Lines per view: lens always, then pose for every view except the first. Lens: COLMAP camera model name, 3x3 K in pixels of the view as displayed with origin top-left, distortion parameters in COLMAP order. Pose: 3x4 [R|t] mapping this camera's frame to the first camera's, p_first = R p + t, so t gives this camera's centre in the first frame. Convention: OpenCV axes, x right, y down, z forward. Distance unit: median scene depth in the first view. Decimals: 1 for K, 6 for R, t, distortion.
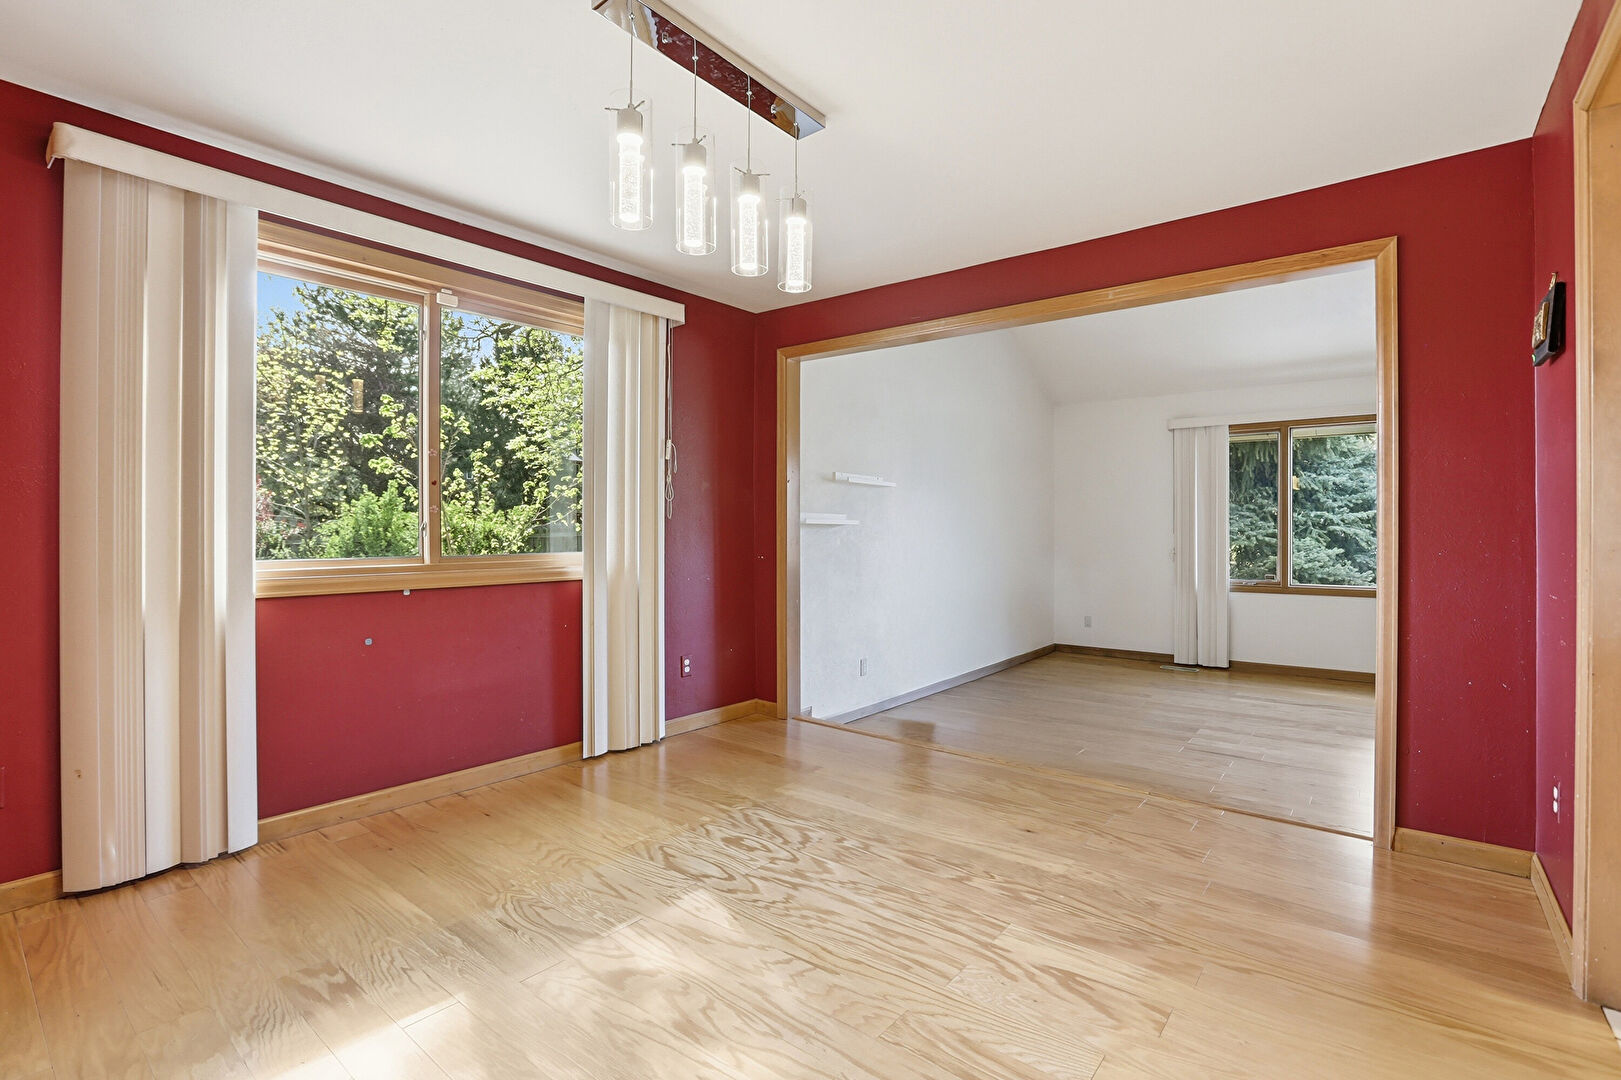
lens RADIAL K [[756.4, 0, 816.6], [0, 756.4, 534.3], [0, 0, 1]] dist [-0.006967, -0.000095]
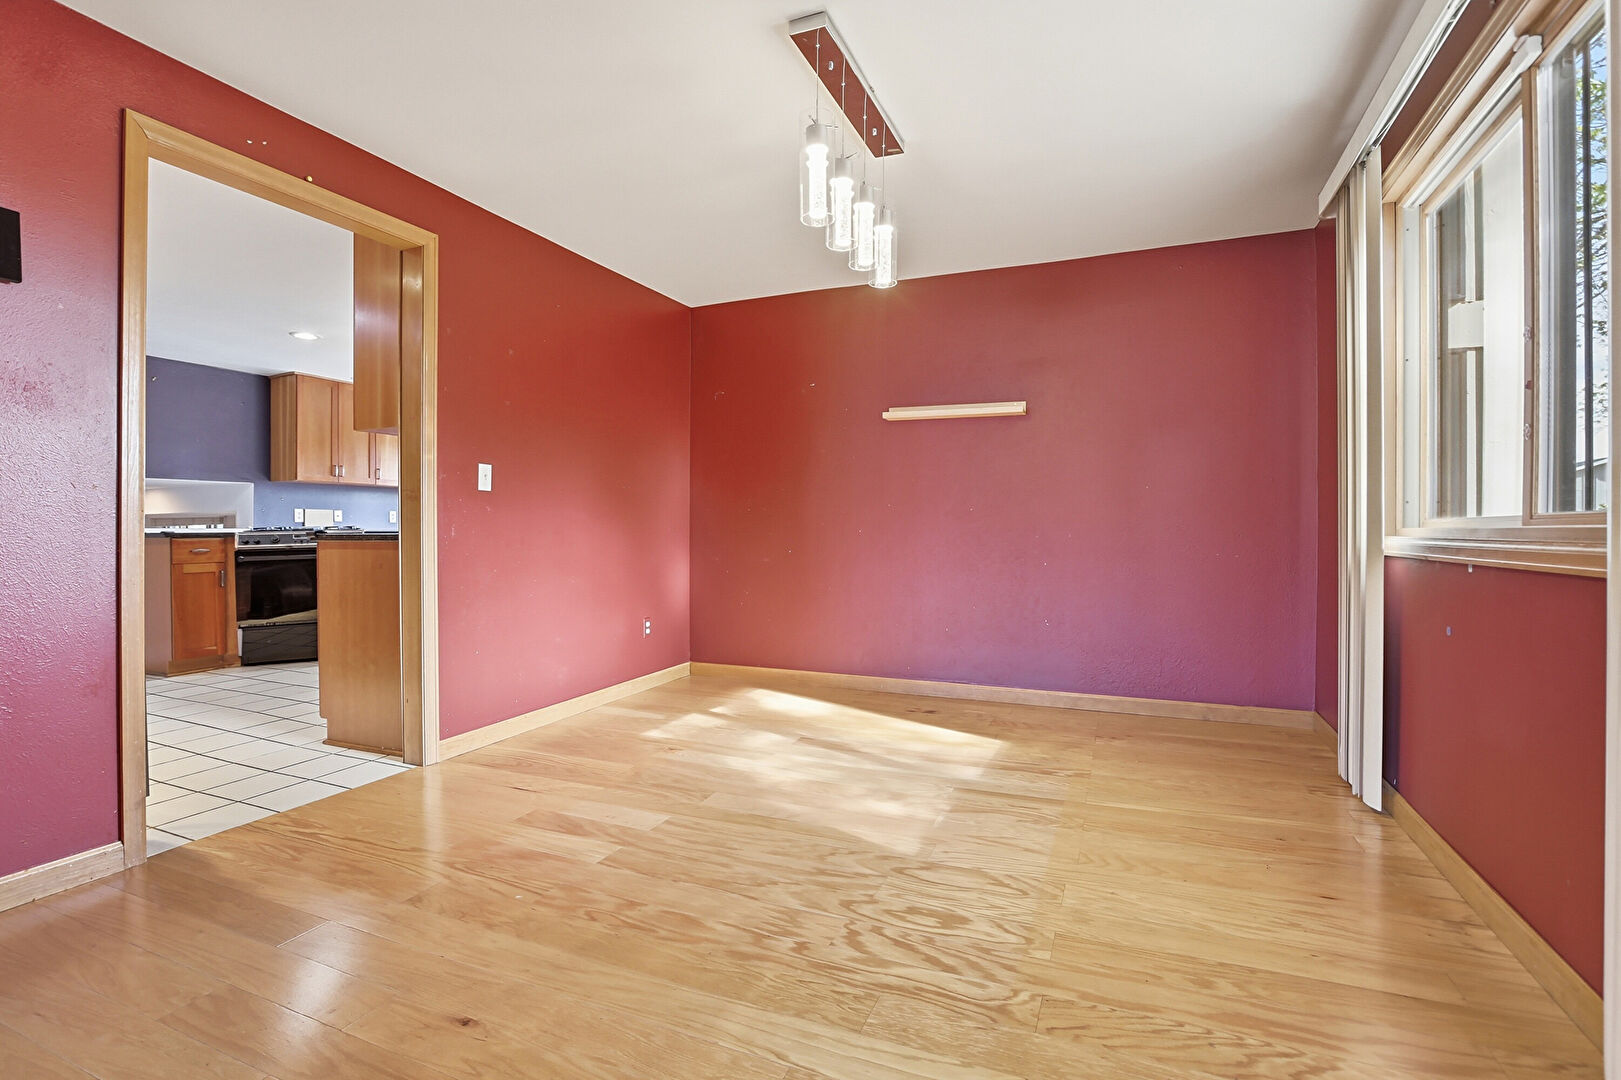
lens RADIAL K [[756.4, 0, 808.1], [0, 756.4, 532.5], [0, 0, 1]] dist [-0.006967, -0.000095]
pose [[-0.965835, 0.001521, -0.259153, 0.195261], [-0.001026, 0.999952, 0.009694, 0.046574], [0.259155, 0.009629, -0.965788, 1.645255]]
